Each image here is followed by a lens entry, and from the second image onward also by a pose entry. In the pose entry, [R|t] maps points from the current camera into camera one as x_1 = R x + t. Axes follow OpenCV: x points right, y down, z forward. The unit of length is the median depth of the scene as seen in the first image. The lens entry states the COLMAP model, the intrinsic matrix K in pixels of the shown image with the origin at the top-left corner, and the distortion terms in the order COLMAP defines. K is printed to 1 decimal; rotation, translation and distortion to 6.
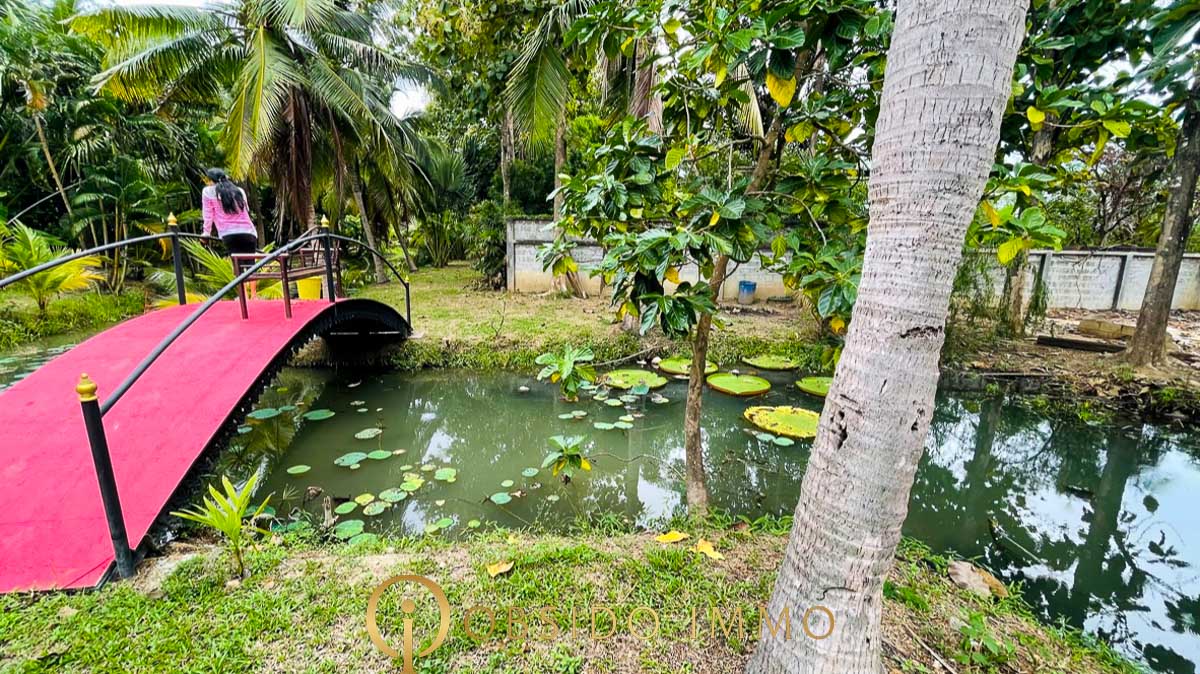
lens RADIAL K [[485.6, 0, 594.3], [0, 485.6, 337.9], [0, 0, 1]] dist [-0.006546, 0.001806]
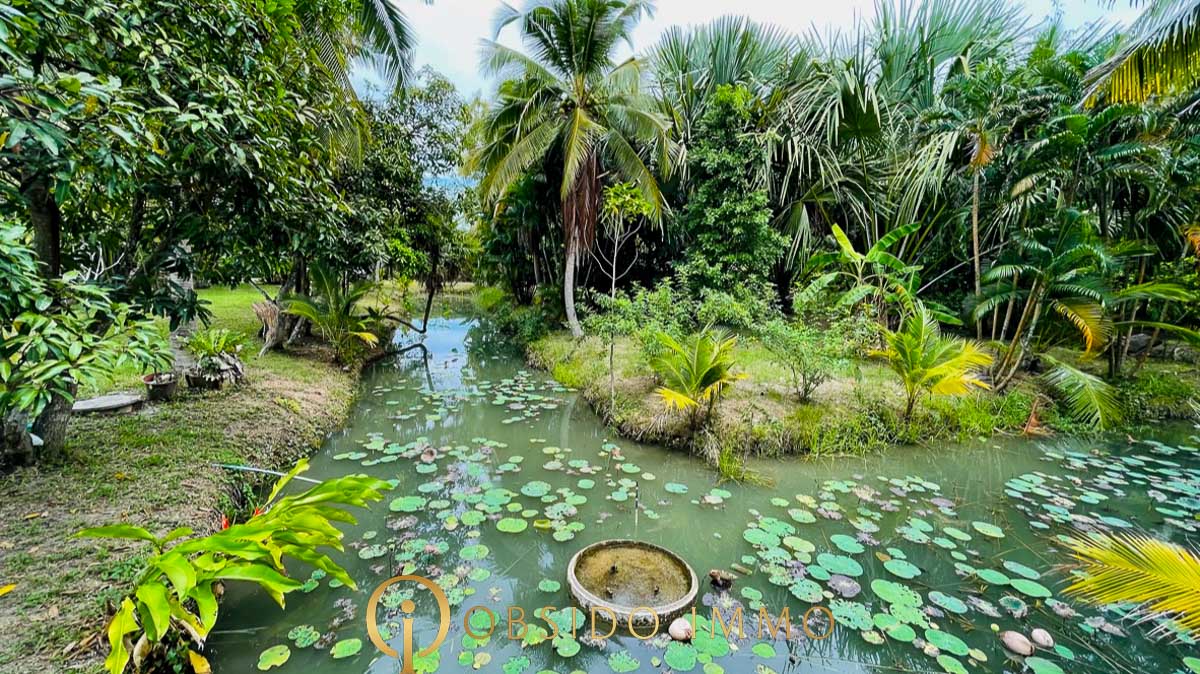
lens RADIAL K [[485.6, 0, 594.7], [0, 485.6, 334.8], [0, 0, 1]] dist [-0.006546, 0.001806]
pose [[0.089863, 0.129290, -0.987527, -0.347728], [-0.231327, 0.967131, 0.105569, -0.125098], [0.968717, 0.218954, 0.116817, 0.315505]]
